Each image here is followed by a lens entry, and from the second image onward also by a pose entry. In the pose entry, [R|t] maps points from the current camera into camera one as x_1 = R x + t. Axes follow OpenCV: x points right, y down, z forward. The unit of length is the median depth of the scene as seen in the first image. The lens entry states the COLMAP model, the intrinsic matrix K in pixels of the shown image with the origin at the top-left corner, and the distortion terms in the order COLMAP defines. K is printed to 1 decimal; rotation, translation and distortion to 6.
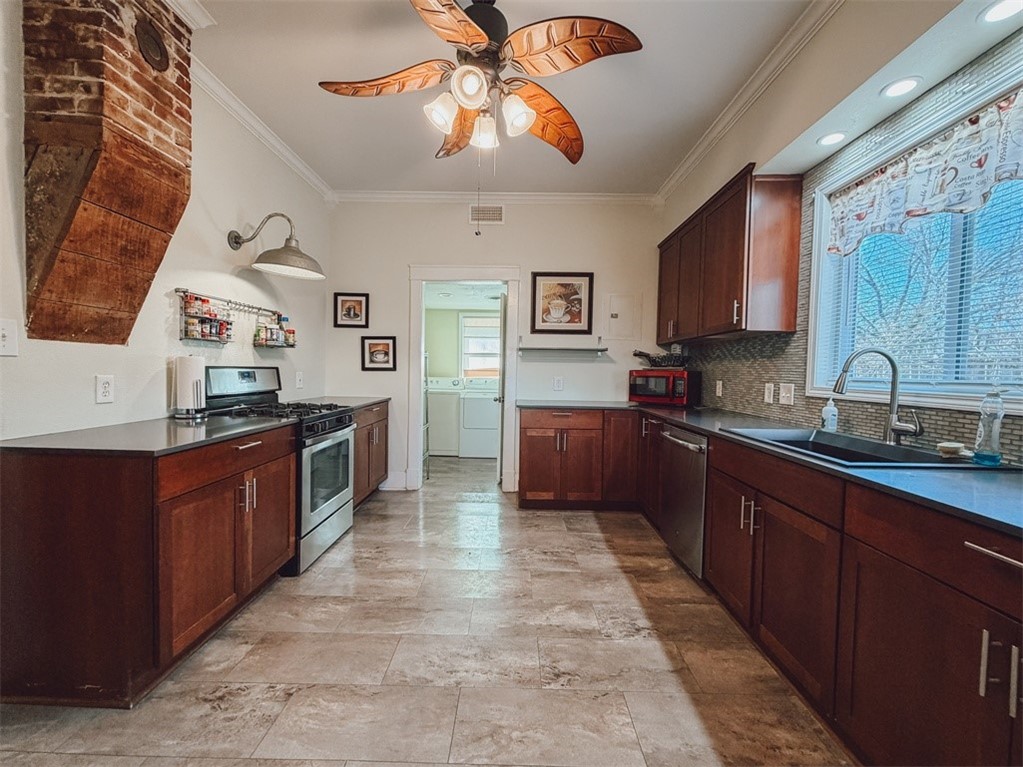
lens RADIAL K [[414.8, 0, 515.5], [0, 414.8, 383.0], [0, 0, 1]] dist [-0.000525, 0.000105]
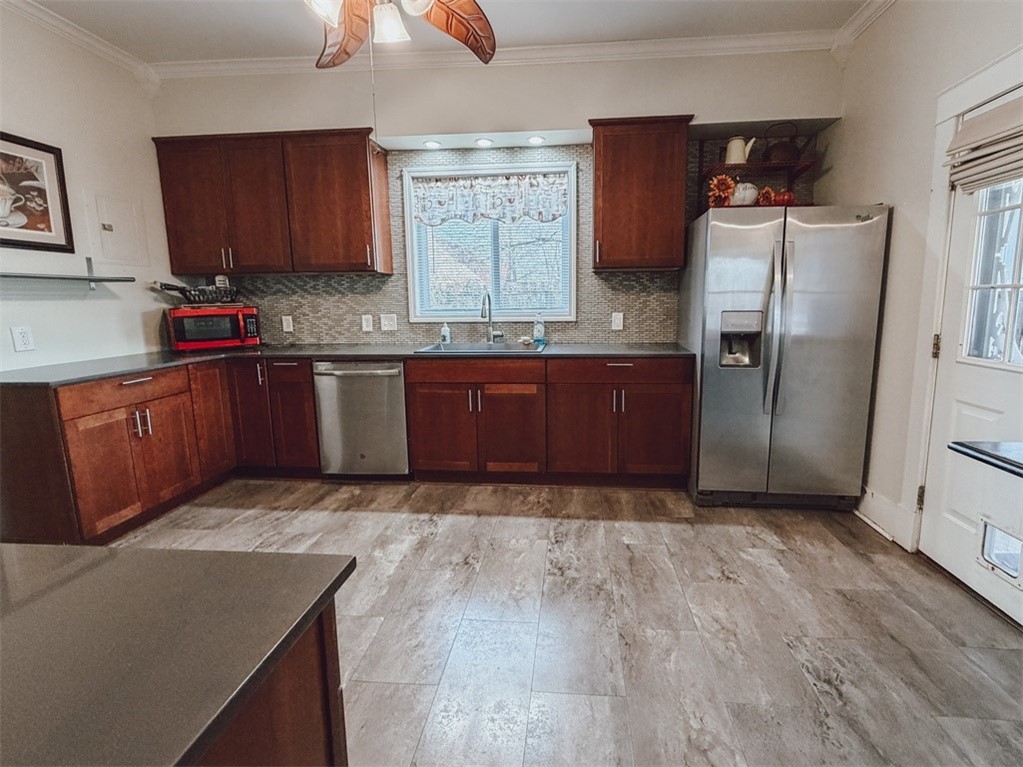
lens RADIAL K [[418.3, 0, 554.2], [0, 418.3, 354.0], [0, 0, 1]] dist [-0.004662, -0.000696]
pose [[0.078651, -0.146294, 0.986110, -0.601970], [0.043825, 0.988725, 0.143186, -0.040157], [-0.995938, 0.031955, 0.084175, 0.375191]]
